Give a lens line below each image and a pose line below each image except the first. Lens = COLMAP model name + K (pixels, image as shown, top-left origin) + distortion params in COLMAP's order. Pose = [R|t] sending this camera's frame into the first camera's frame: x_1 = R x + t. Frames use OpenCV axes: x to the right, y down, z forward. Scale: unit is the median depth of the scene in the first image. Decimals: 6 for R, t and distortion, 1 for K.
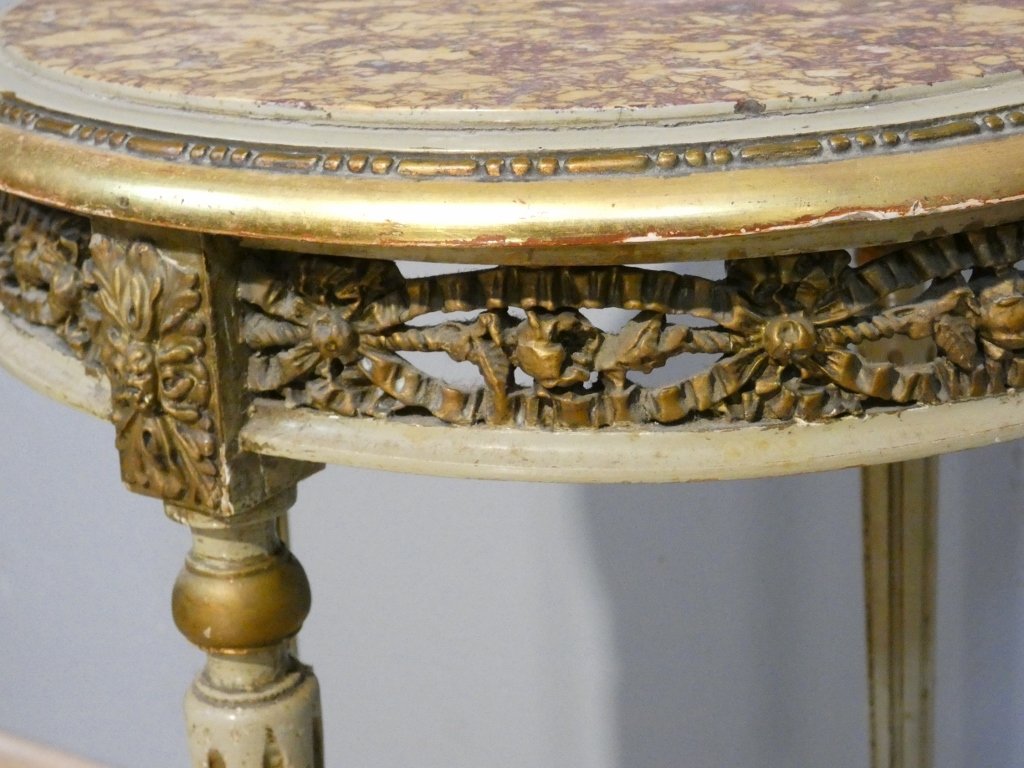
lens RADIAL K [[2123.8, 0, 512.0], [0, 2123.8, 384.0], [0, 0, 1]] dist [0.213330, -1.780727]
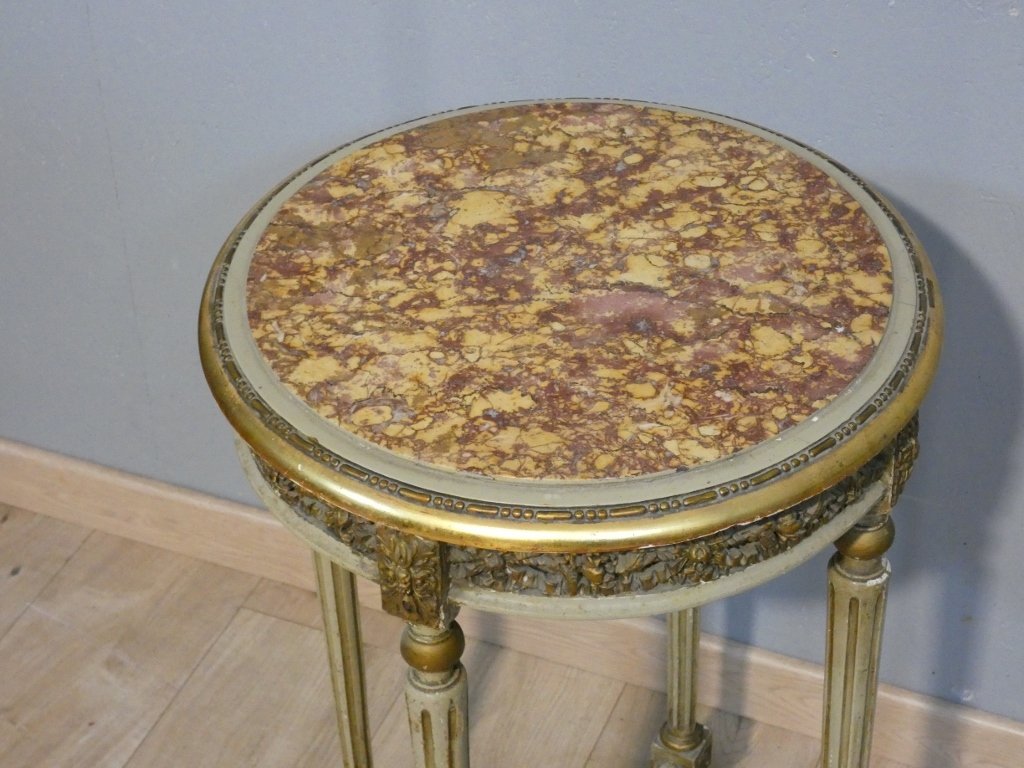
lens RADIAL K [[2123.8, 0, 512.0], [0, 2123.8, 384.0], [0, 0, 1]] dist [0.213330, -1.780727]
pose [[0.982616, -0.098849, 0.157143, -0.404975], [0.045369, 0.948653, 0.313047, -0.911151], [-0.180019, -0.300476, 0.936647, -1.042456]]
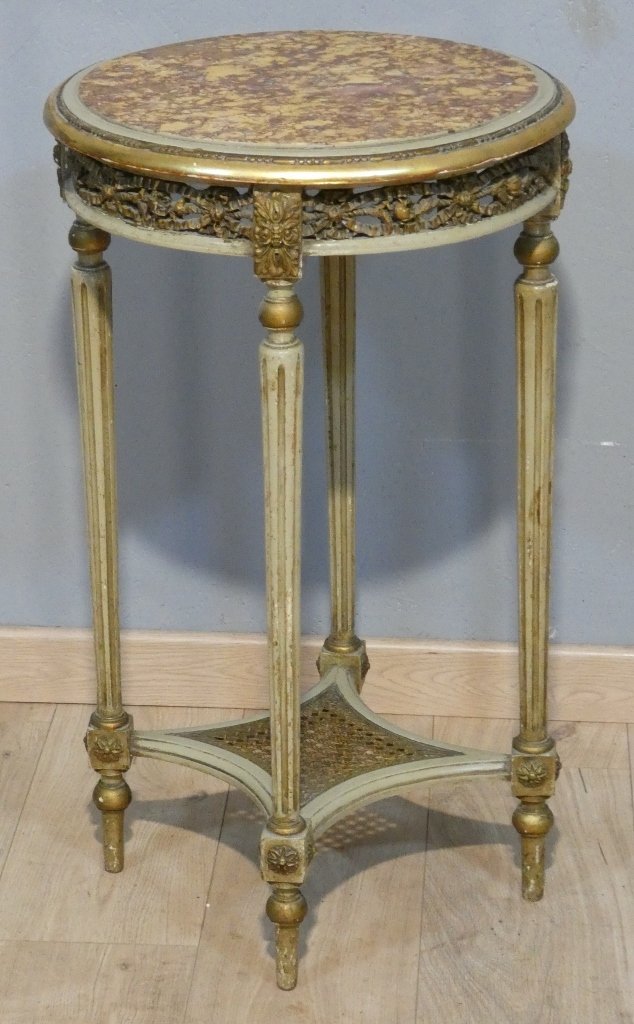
lens RADIAL K [[3080.2, 0, 250.8], [0, 3080.2, 512.5], [0, 0, 1]] dist [0.082245, -0.012673]
pose [[0.879175, -0.150051, 0.452257, -2.419230], [0.139671, 0.988586, 0.056478, 0.144391], [-0.455569, 0.013513, 0.890098, -3.140061]]
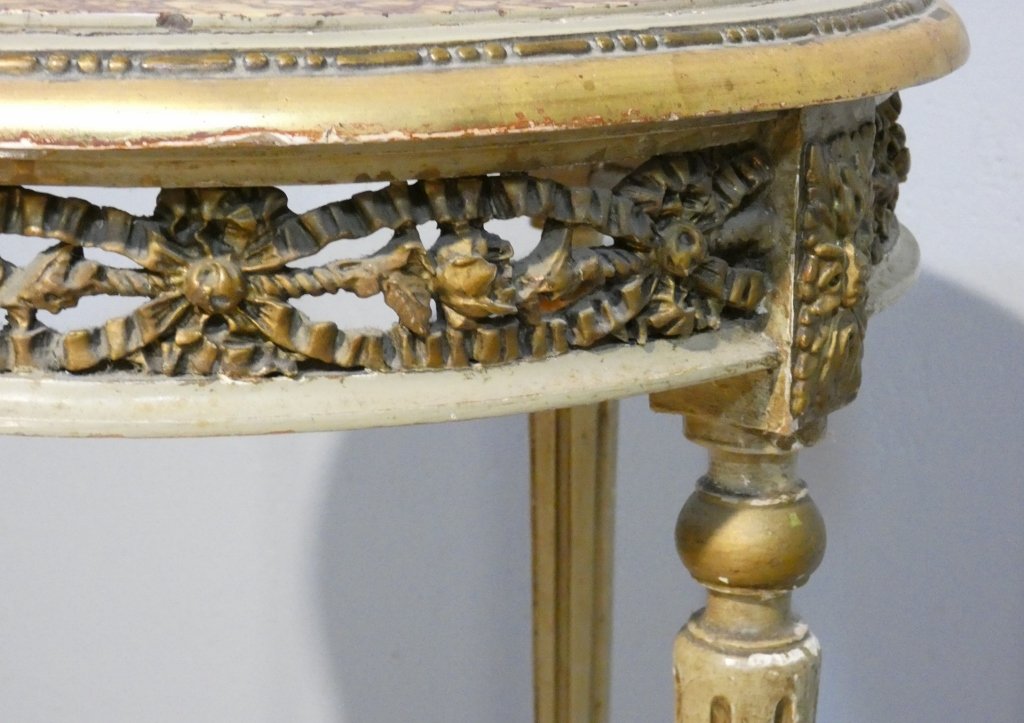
lens RADIAL K [[2274.8, 0, 512.0], [0, 2274.8, 361.5], [0, 0, 1]] dist [0.387257, -4.756416]
pose [[0.997924, 0.062370, 0.016036, 0.240360], [-0.060914, 0.994992, -0.079245, 0.079376], [-0.020898, 0.078104, 0.996726, 0.039572]]
